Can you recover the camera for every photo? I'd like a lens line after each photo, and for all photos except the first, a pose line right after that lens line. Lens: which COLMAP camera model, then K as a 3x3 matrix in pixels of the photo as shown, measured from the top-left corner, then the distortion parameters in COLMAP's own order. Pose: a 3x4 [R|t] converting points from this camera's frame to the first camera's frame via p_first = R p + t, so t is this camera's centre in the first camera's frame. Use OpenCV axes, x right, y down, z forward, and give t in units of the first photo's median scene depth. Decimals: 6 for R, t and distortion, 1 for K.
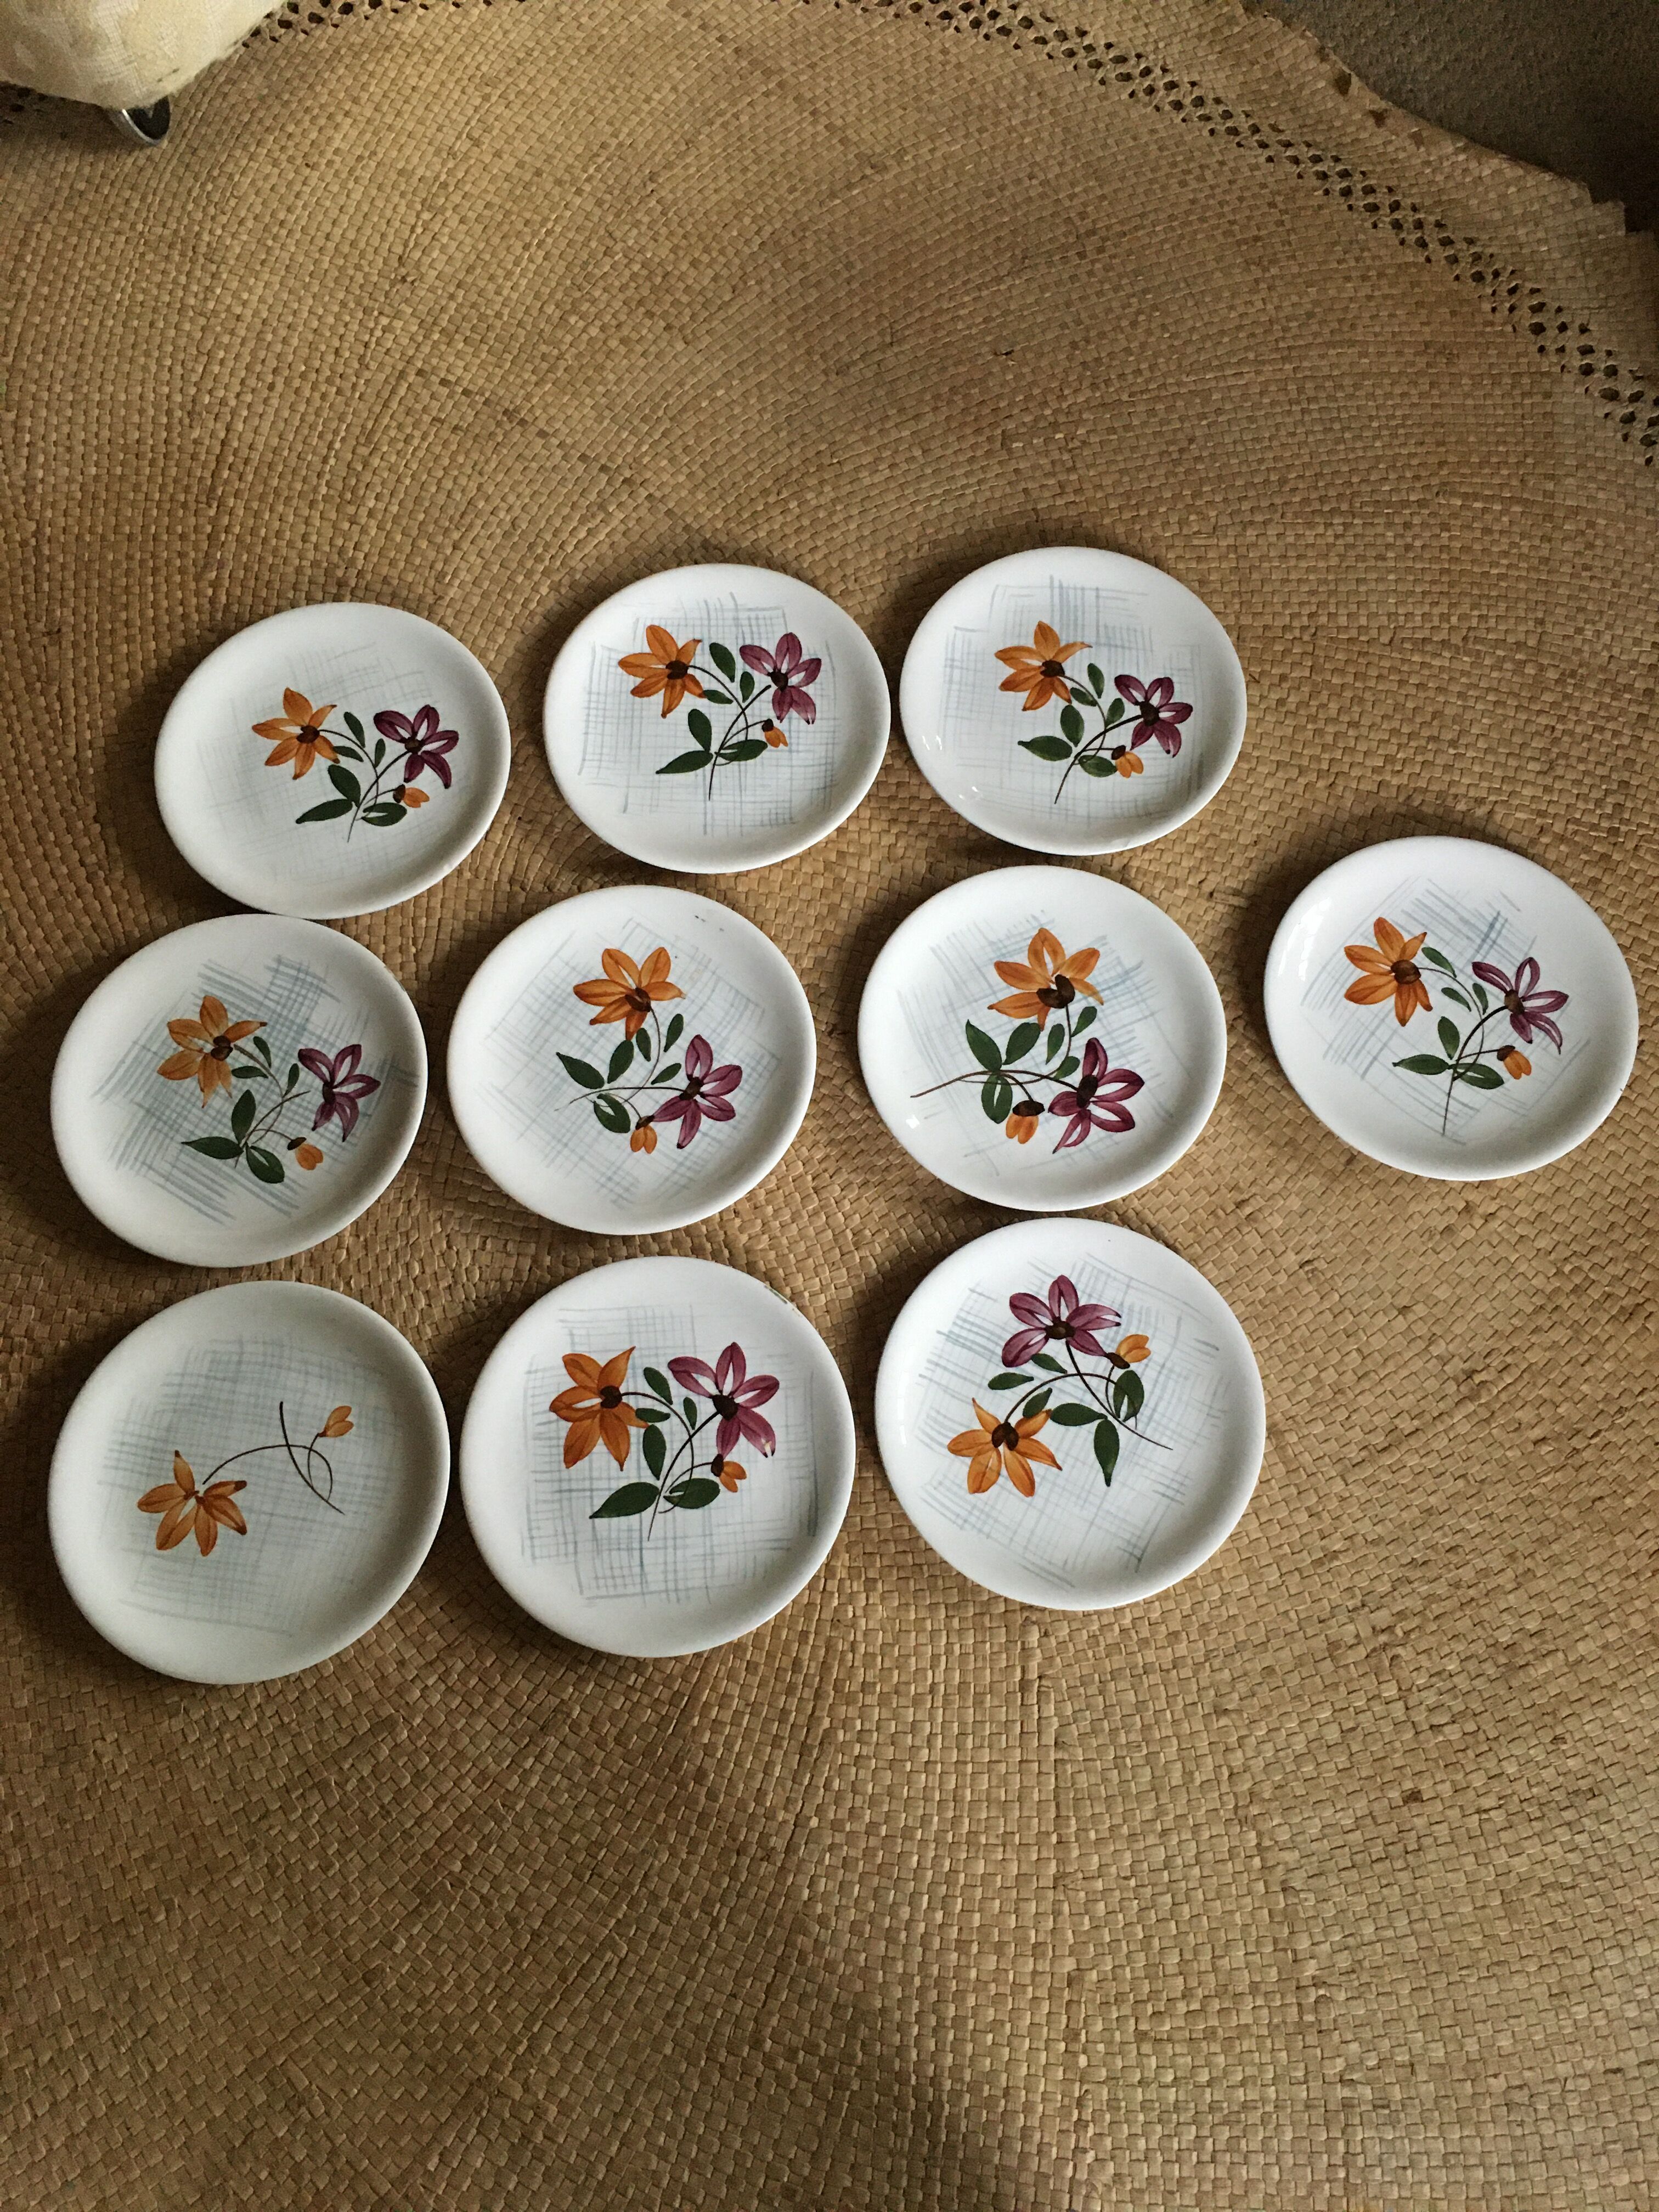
lens RADIAL K [[1939.0, 0, 843.3], [0, 1939.0, 1109.8], [0, 0, 1]] dist [0.060495, -0.125708]
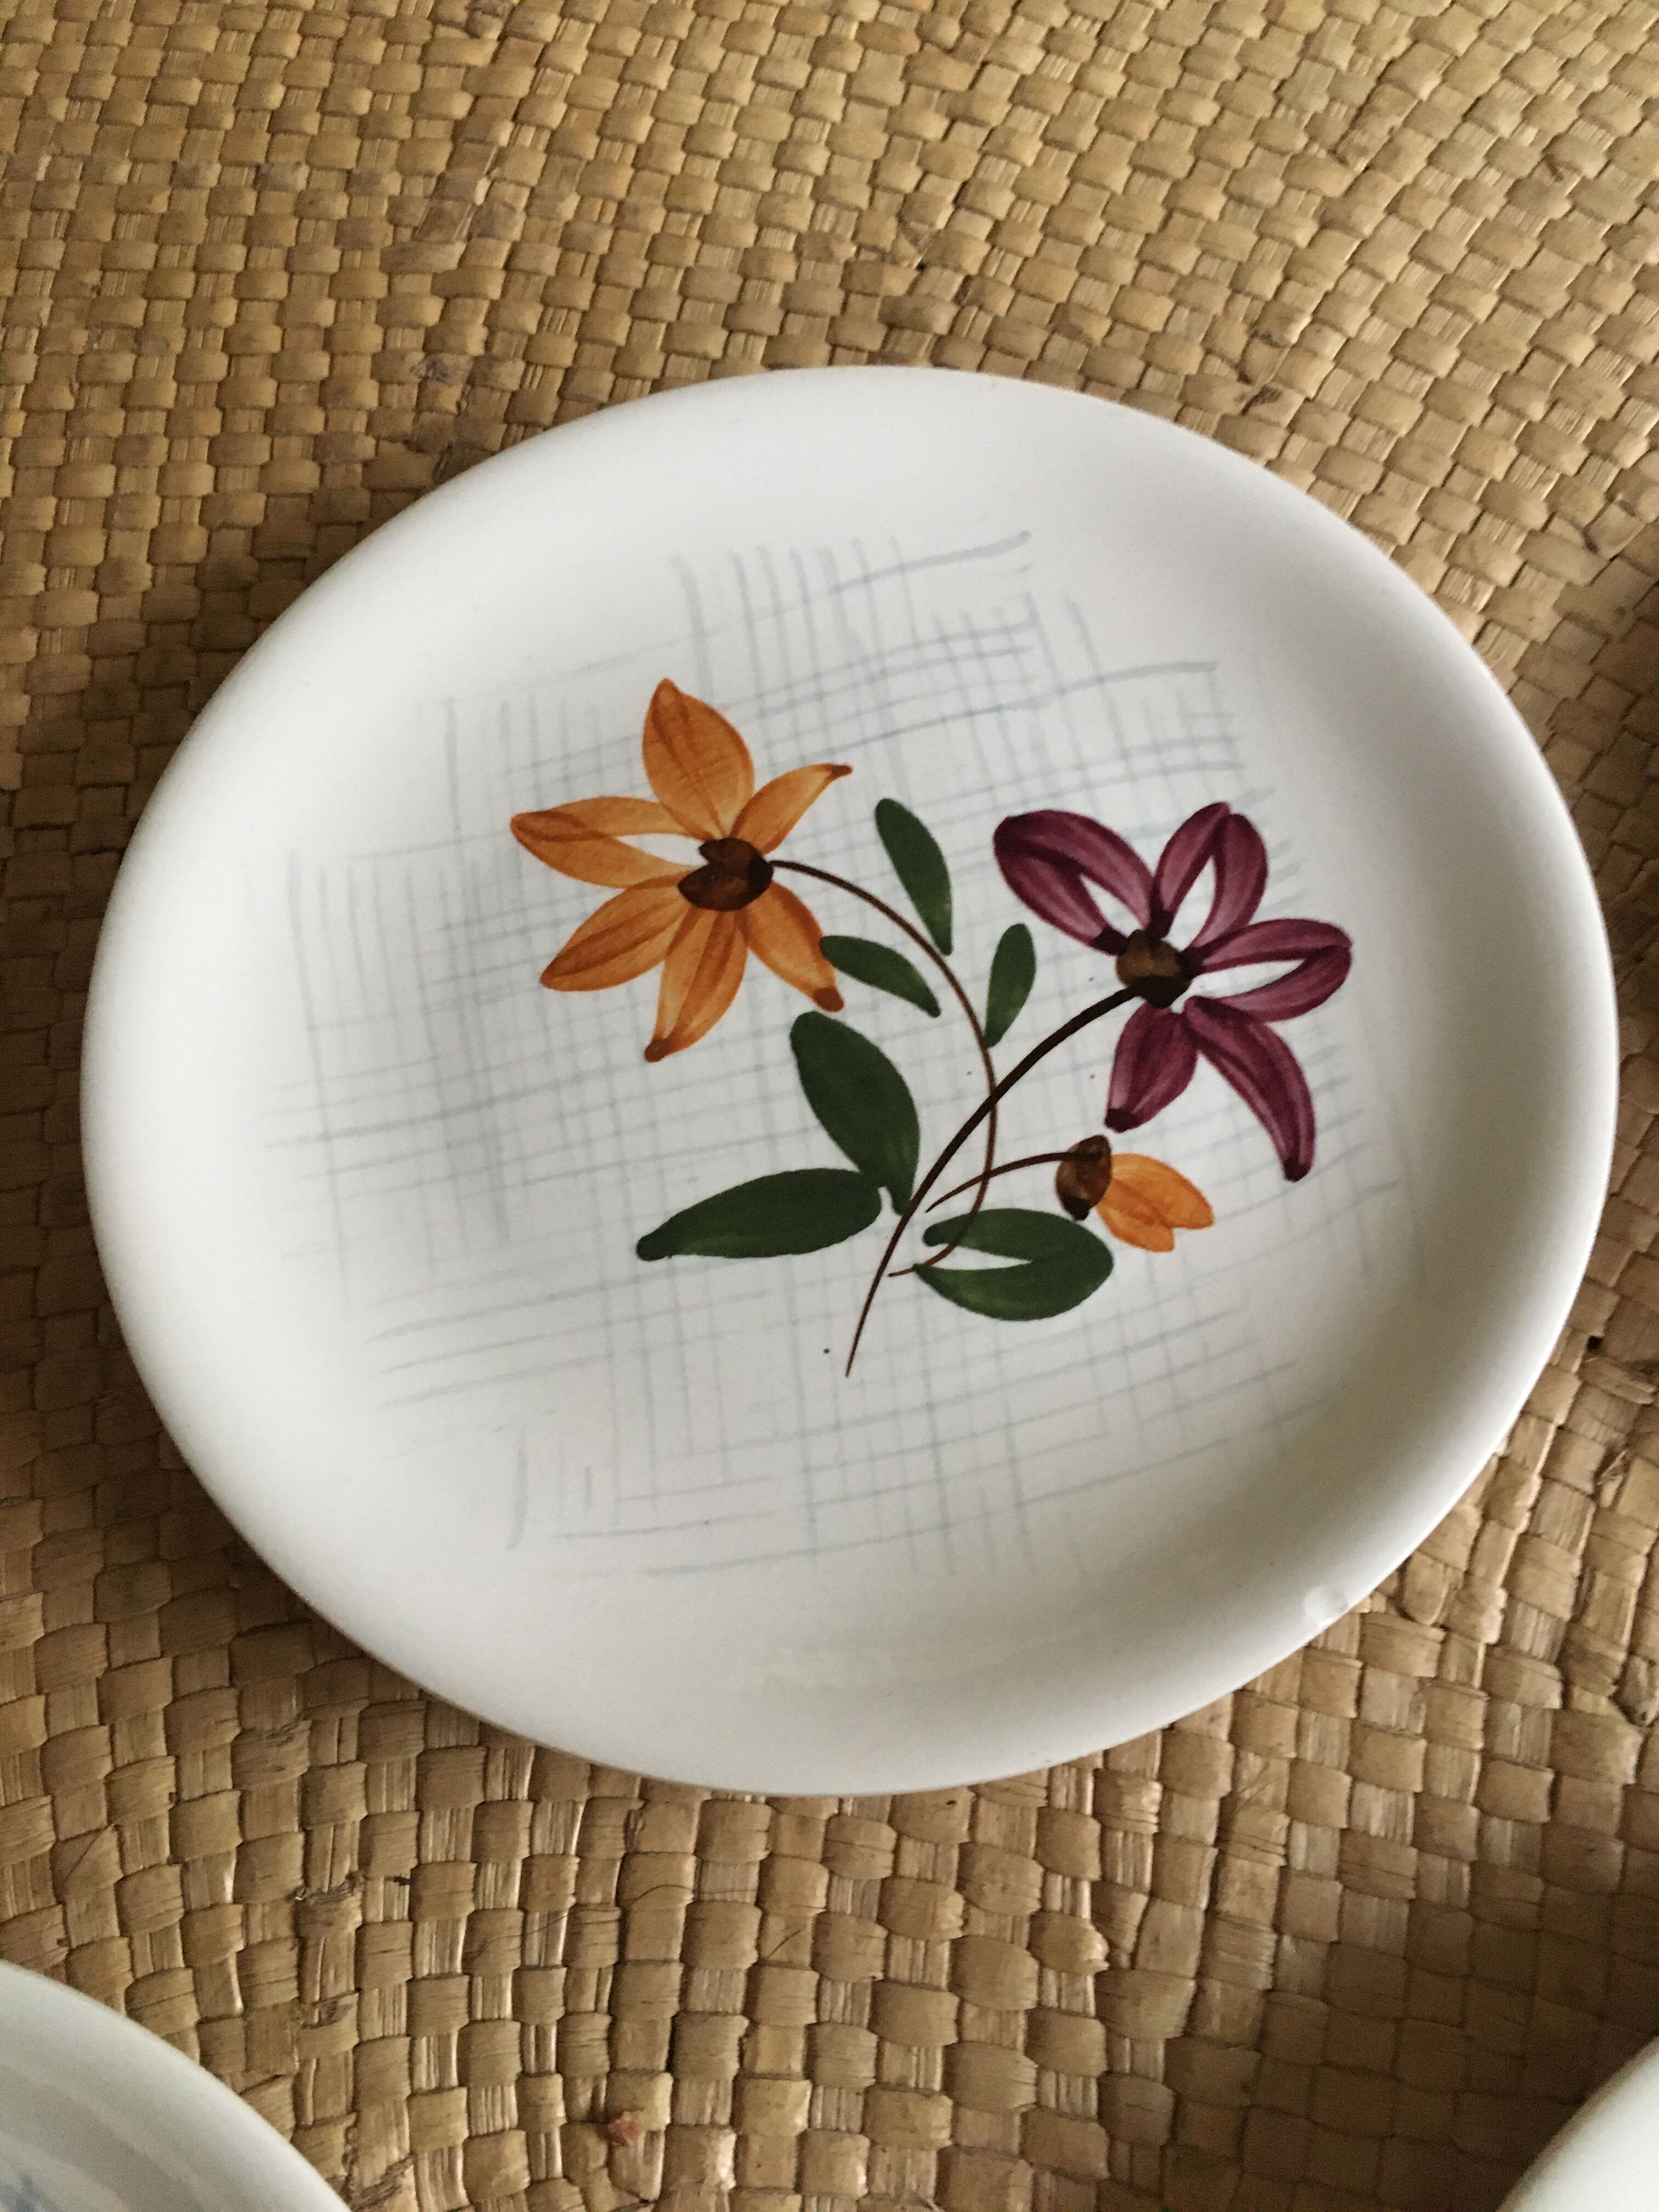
lens RADIAL K [[1939.0, 0, 843.3], [0, 1939.0, 1109.8], [0, 0, 1]] dist [0.060495, -0.125708]
pose [[0.985152, 0.123238, -0.119528, -0.226370], [-0.125371, 0.992055, -0.010461, -0.161919], [0.117289, 0.025291, 0.992776, 0.756568]]
